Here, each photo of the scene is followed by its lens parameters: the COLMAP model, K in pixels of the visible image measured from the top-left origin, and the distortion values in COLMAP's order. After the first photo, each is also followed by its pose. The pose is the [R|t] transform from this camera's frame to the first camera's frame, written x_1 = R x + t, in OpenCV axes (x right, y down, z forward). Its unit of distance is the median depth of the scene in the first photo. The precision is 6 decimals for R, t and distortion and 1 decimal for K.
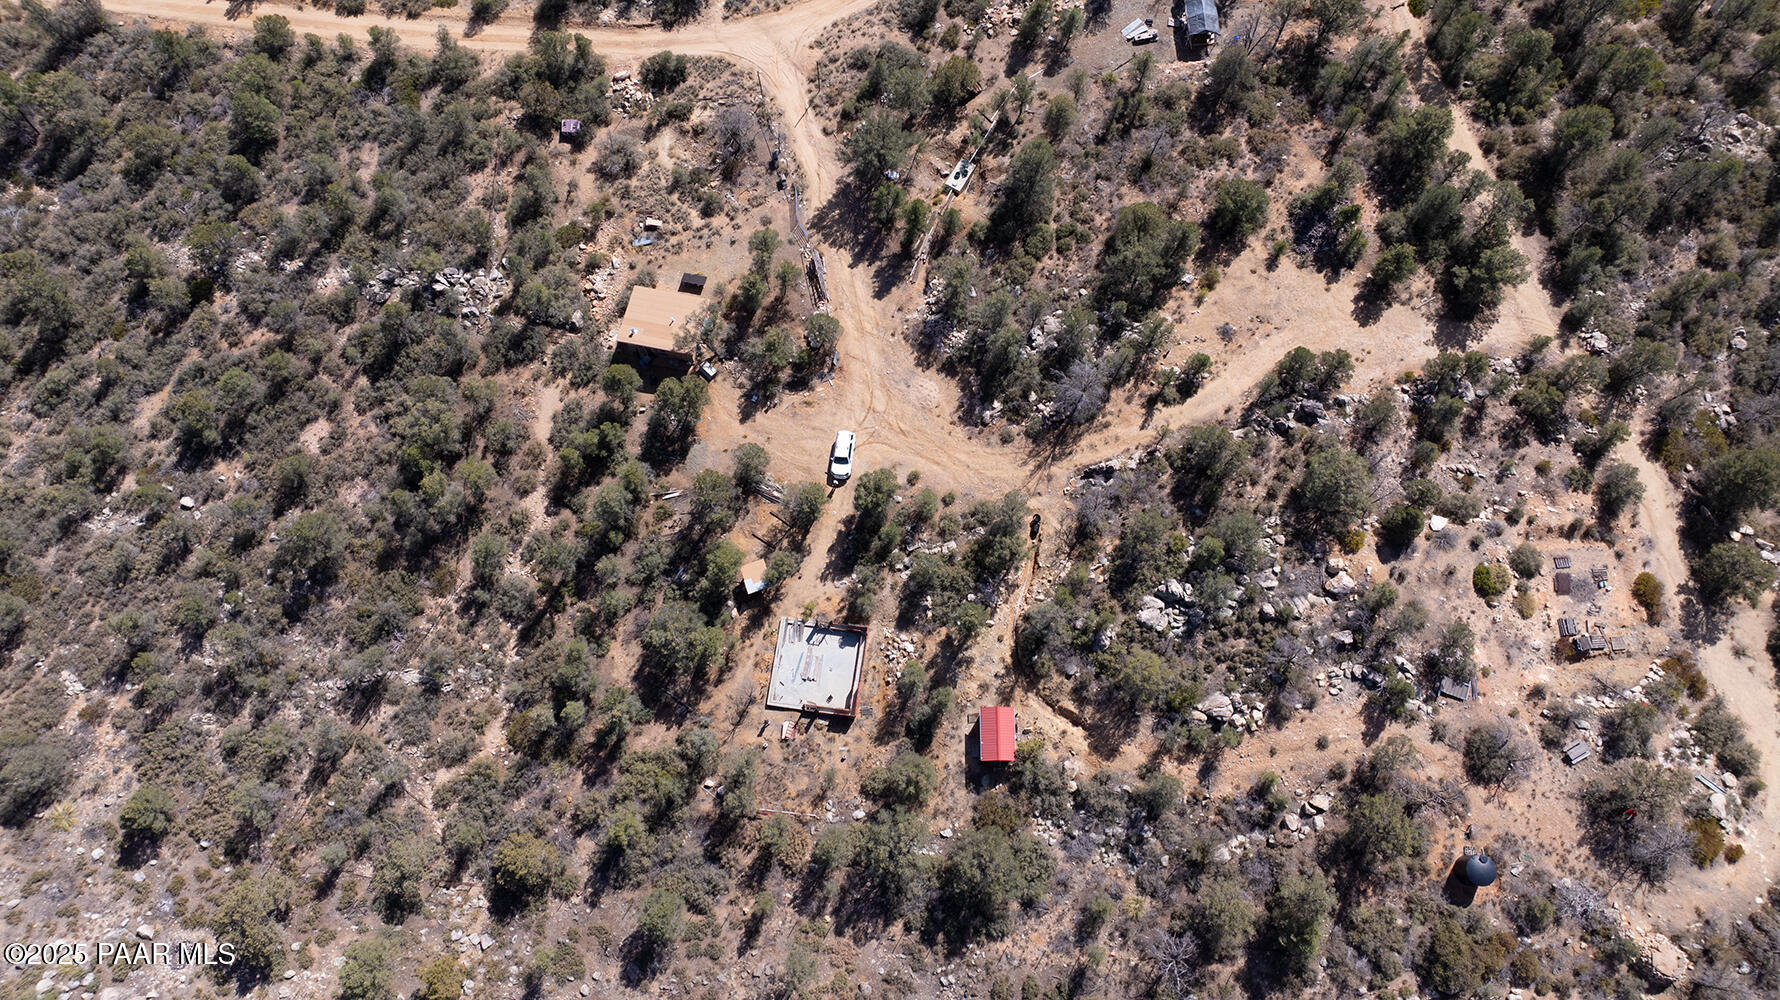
lens RADIAL K [[1248.8, 0, 896.4], [0, 1248.8, 489.4], [0, 0, 1]] dist [-0.032413, 0.019790]
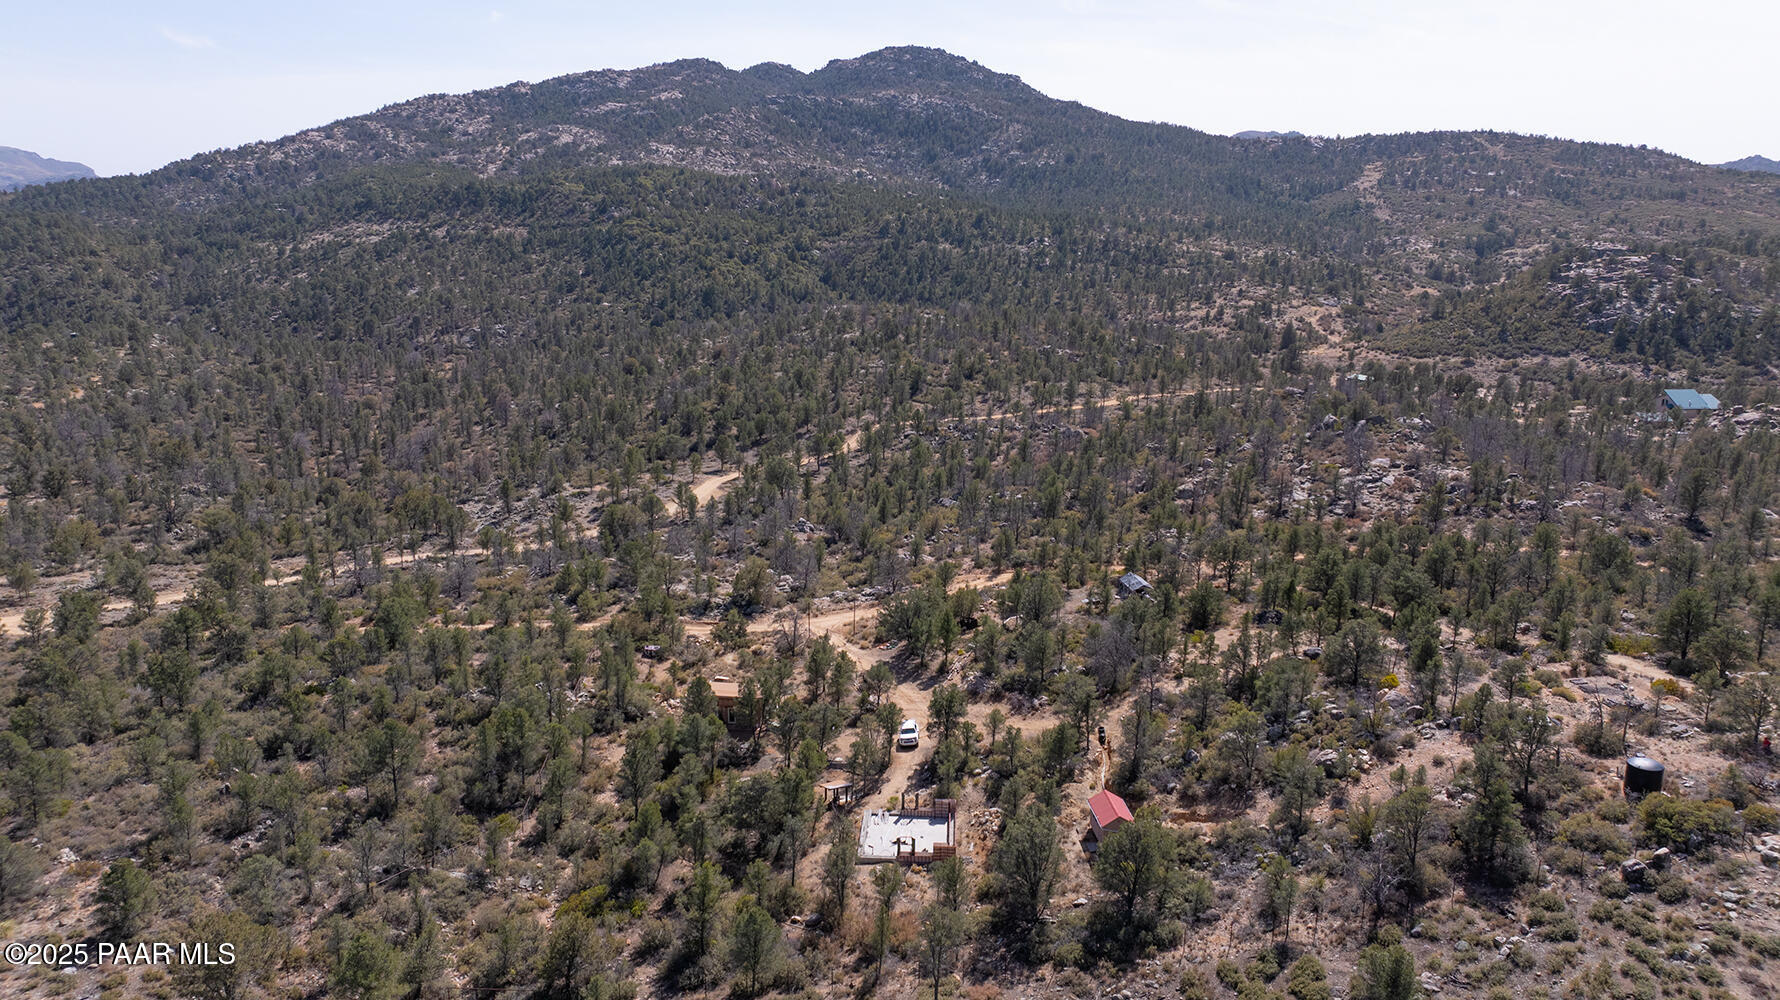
lens RADIAL K [[1248.8, 0, 885.9], [0, 1248.8, 497.8], [0, 0, 1]] dist [-0.032413, 0.019790]
pose [[0.996648, -0.011913, 0.080938, -0.155520], [0.076537, 0.485217, -0.871038, 0.849382], [-0.028896, 0.874313, 0.484502, 0.327144]]
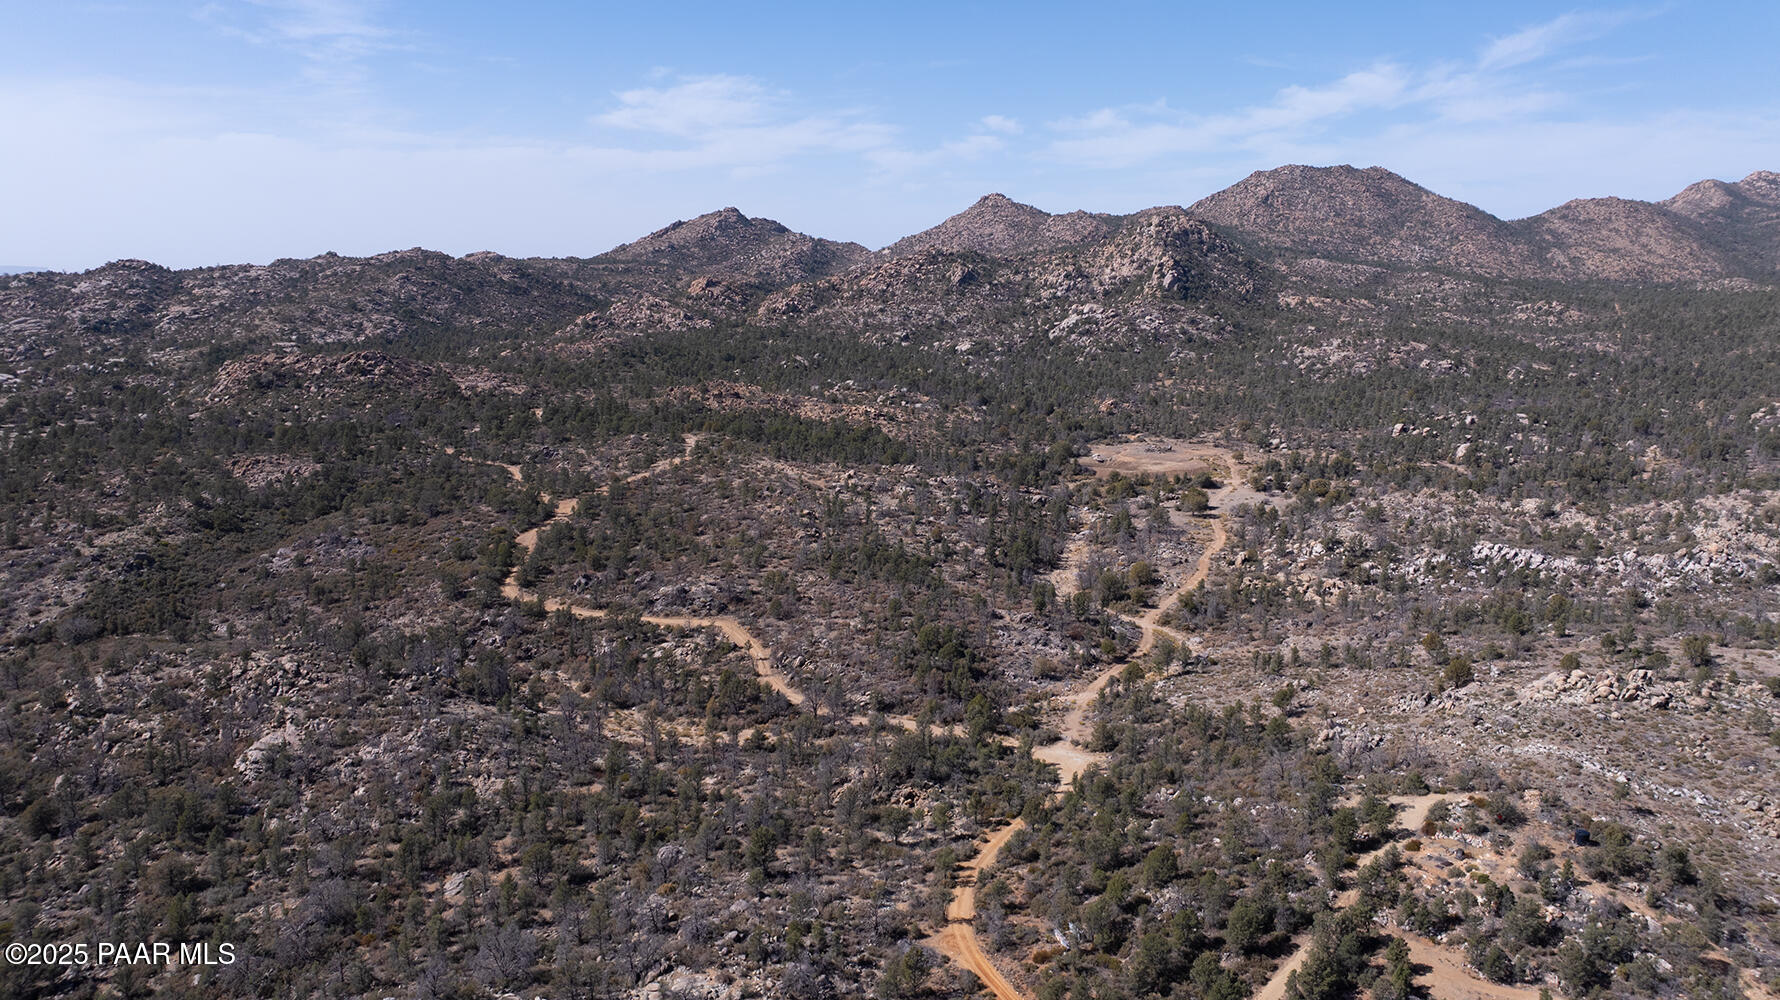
lens RADIAL K [[1248.8, 0, 891.6], [0, 1248.8, 499.1], [0, 0, 1]] dist [-0.032413, 0.019790]
pose [[-0.575029, -0.155523, 0.803215, -0.465370], [0.789855, 0.150357, 0.594577, -1.866032], [-0.213239, 0.976322, 0.036381, 0.500555]]
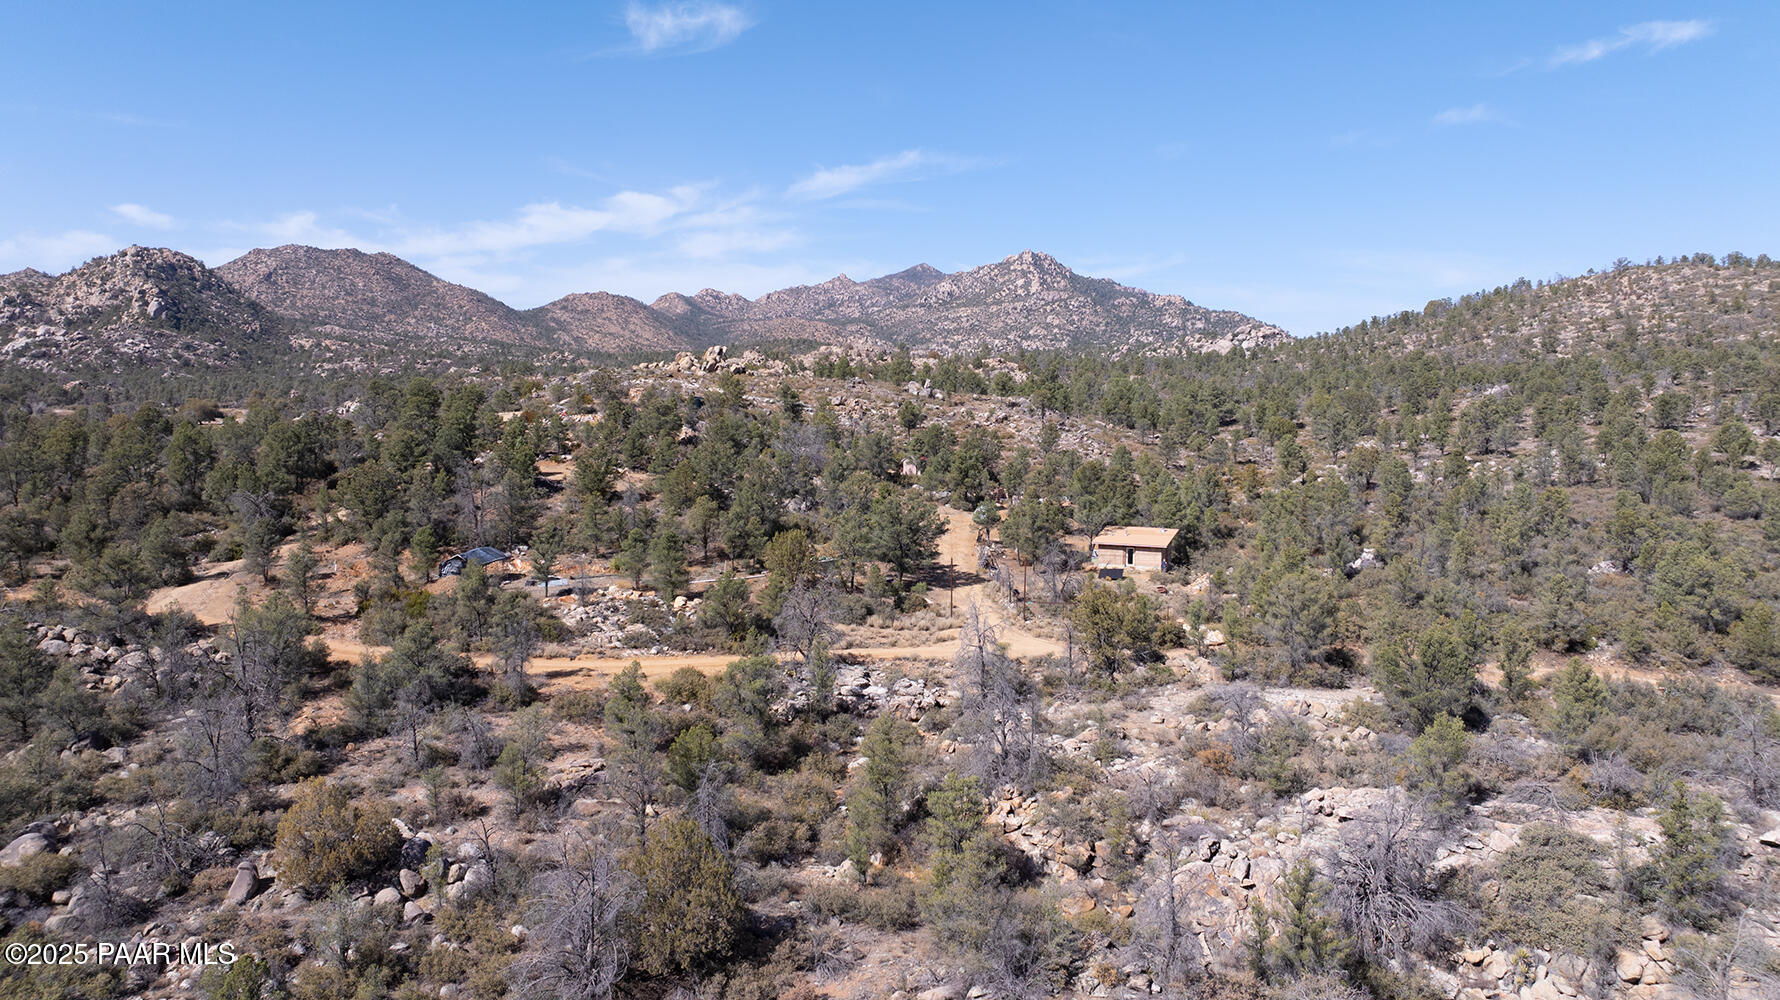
lens RADIAL K [[1248.8, 0, 898.8], [0, 1248.8, 497.4], [0, 0, 1]] dist [-0.032413, 0.019790]
pose [[-0.978515, -0.021424, 0.205062, -0.226606], [0.197905, 0.181309, 0.963307, -1.320322], [-0.057817, 0.983193, -0.173173, 1.266593]]
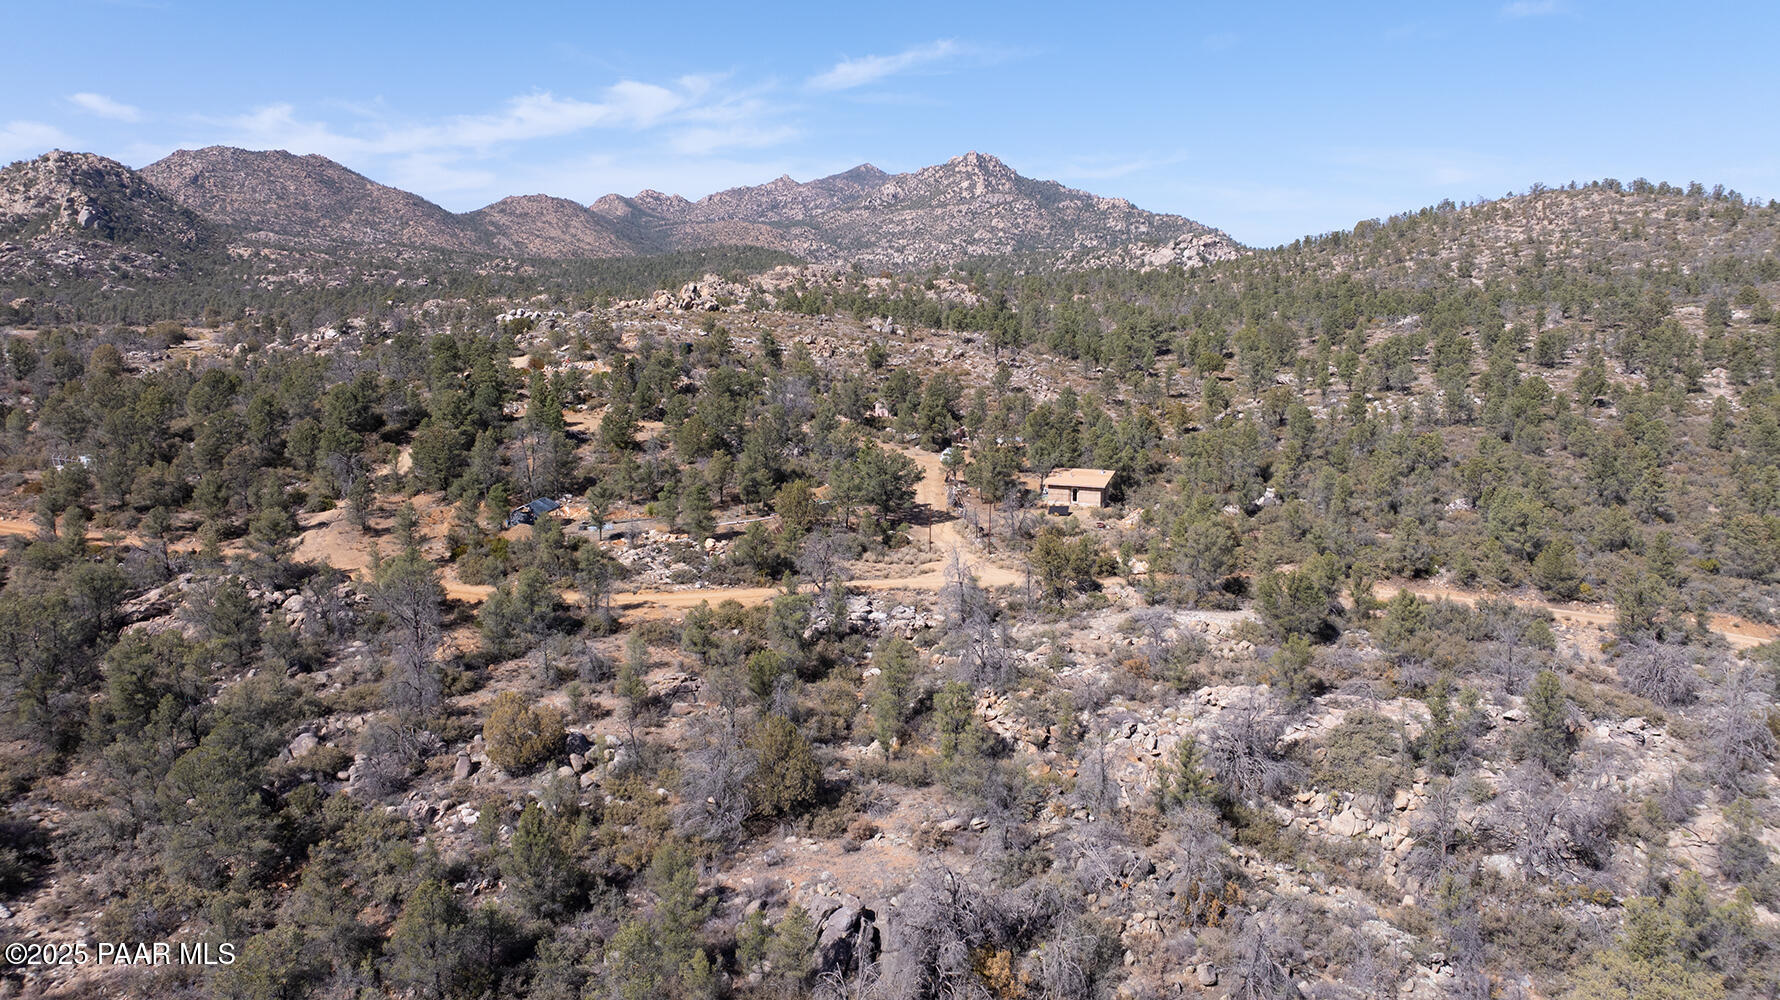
lens RADIAL K [[1248.8, 0, 898.9], [0, 1248.8, 494.5], [0, 0, 1]] dist [-0.032413, 0.019790]
pose [[-0.986784, -0.027470, 0.159695, -0.229021], [0.155988, 0.105802, 0.982076, -1.534865], [-0.043874, 0.994008, -0.100118, 1.254315]]
